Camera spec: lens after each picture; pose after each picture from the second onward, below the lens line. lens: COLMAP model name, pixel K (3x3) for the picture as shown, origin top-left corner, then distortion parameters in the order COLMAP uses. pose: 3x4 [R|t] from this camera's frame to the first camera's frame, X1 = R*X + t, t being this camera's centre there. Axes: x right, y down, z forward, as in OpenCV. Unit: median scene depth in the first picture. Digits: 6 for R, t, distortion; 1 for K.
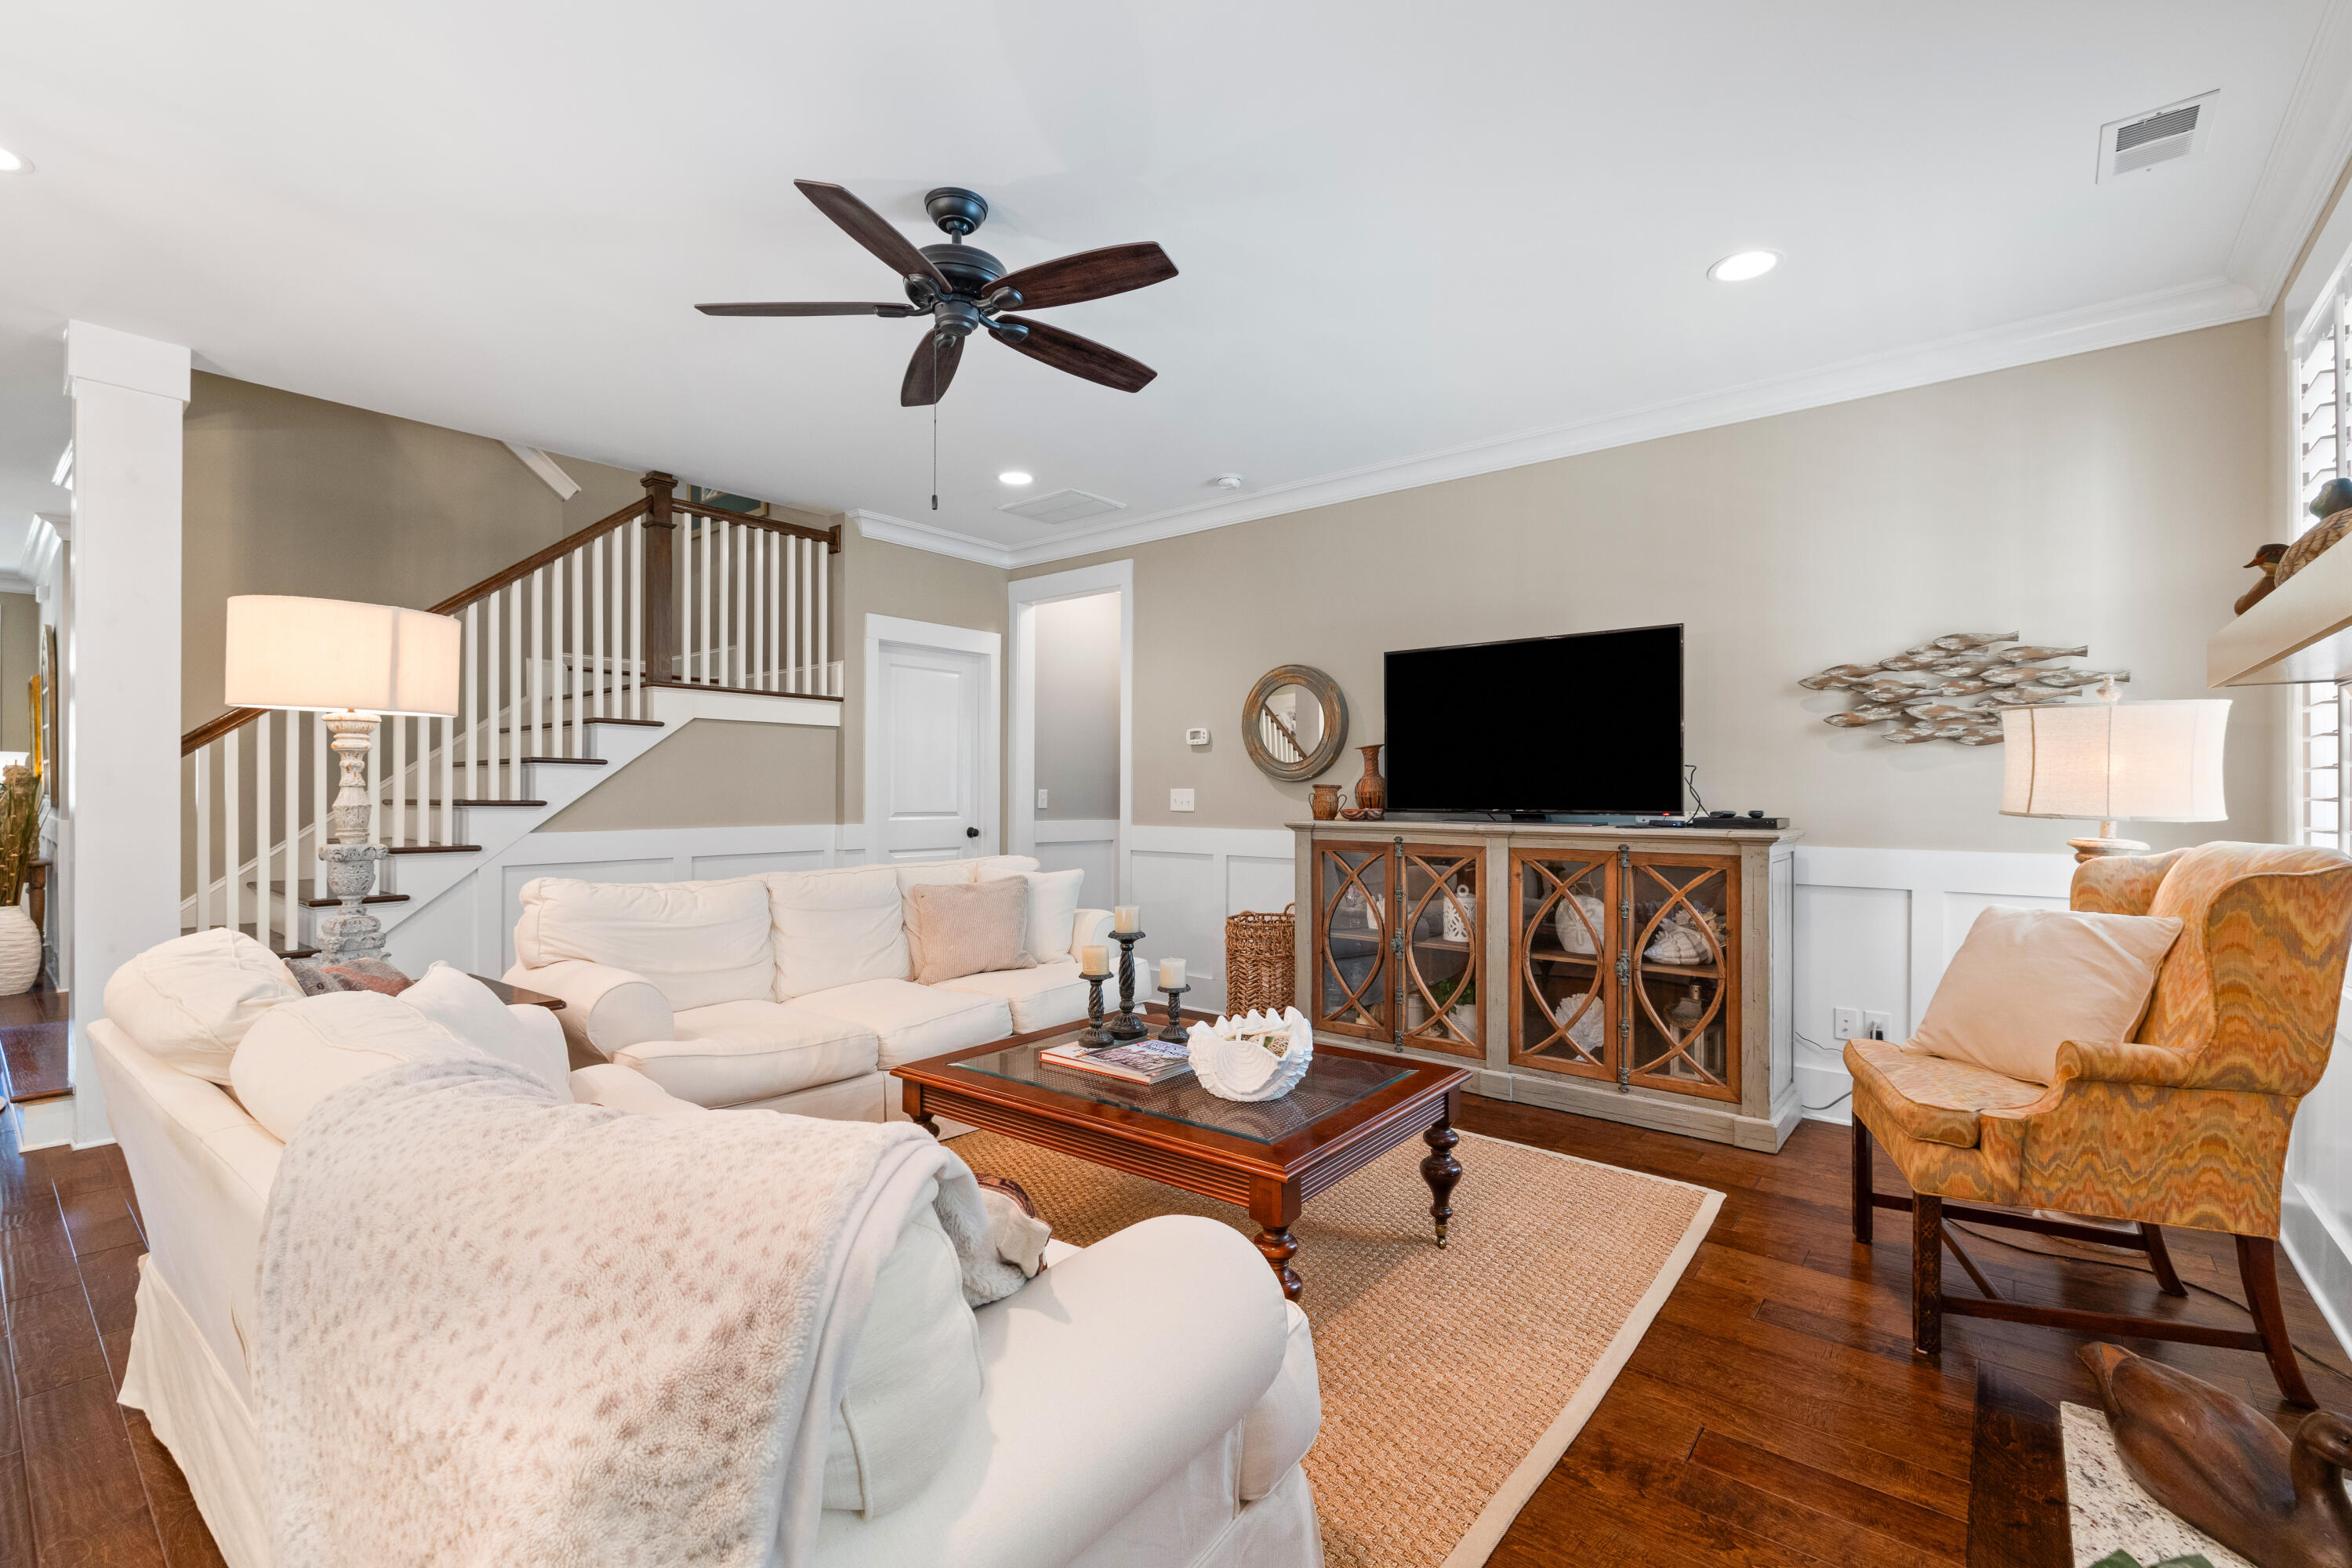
lens RADIAL K [[1022.7, 0, 1181.1], [0, 1022.7, 784.1], [0, 0, 1]] dist [-0.002138, 0.000619]
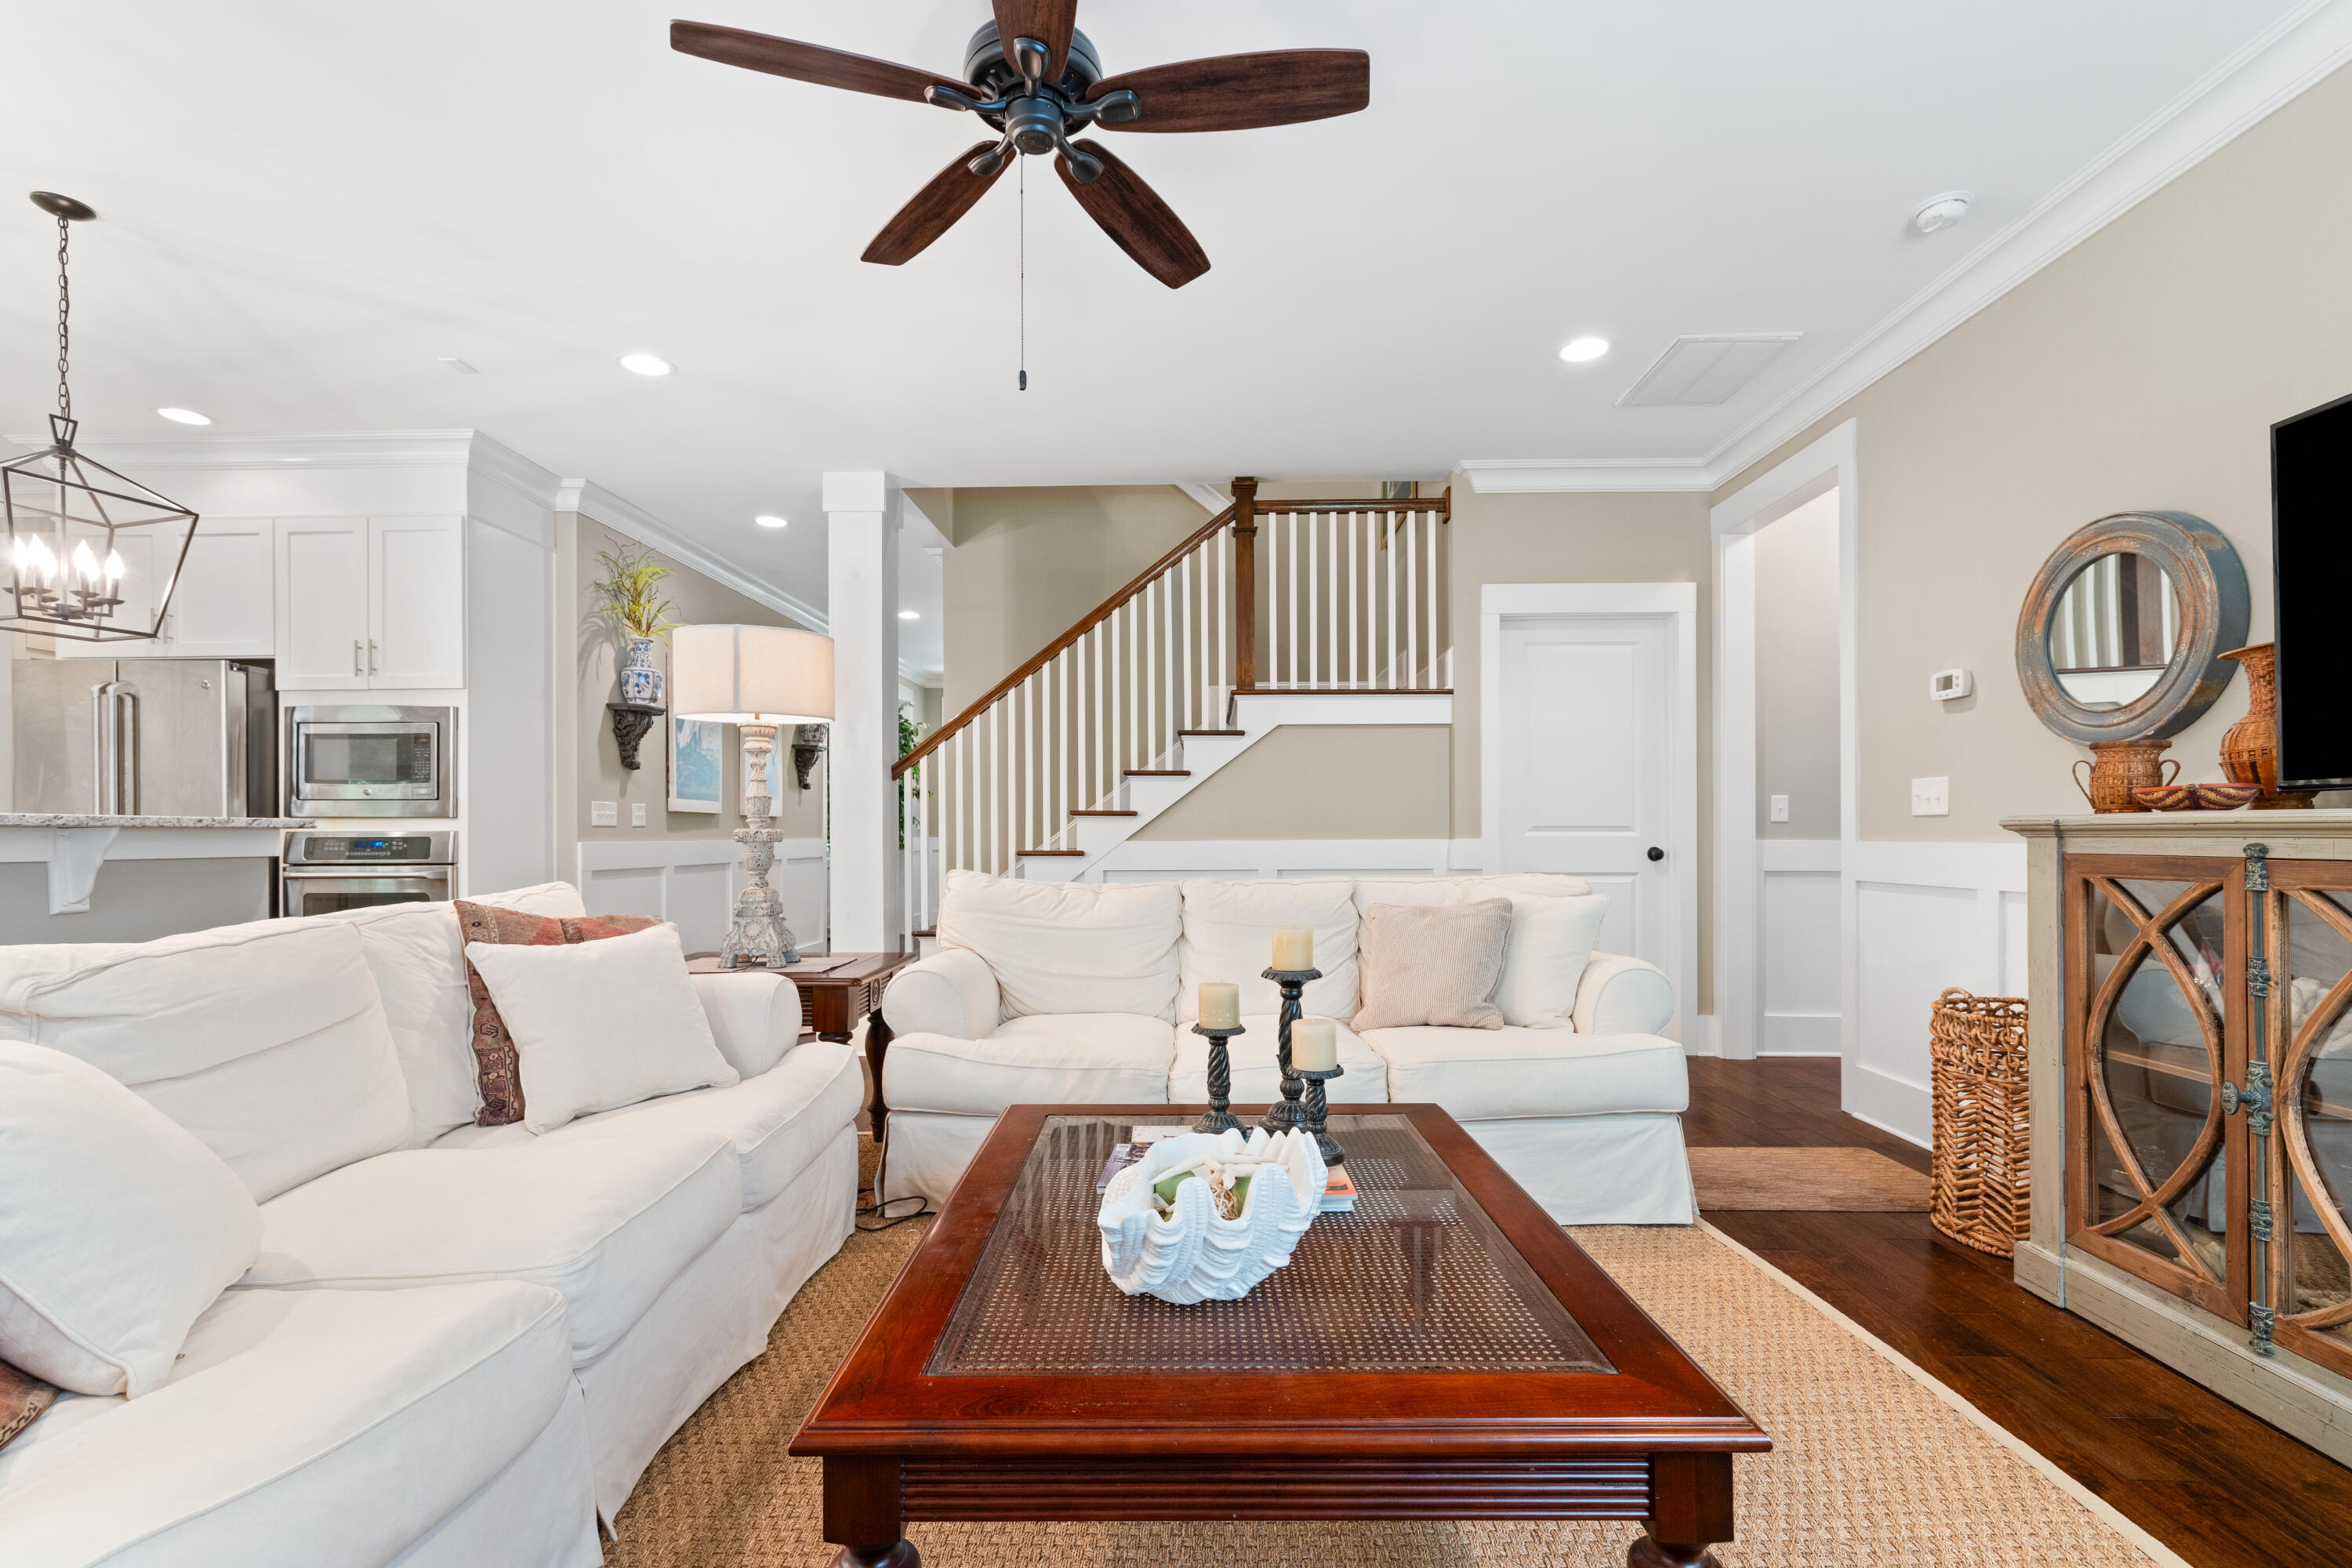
lens RADIAL K [[1048.0, 0, 1174.9], [0, 1048.0, 819.2], [0, 0, 1]] dist [-0.005234, 0.000122]
pose [[0.609384, -0.017601, -0.792680, 0.264040], [0.011577, 0.999845, -0.013300, 0.039372], [0.792791, -0.001072, 0.609493, 0.358866]]
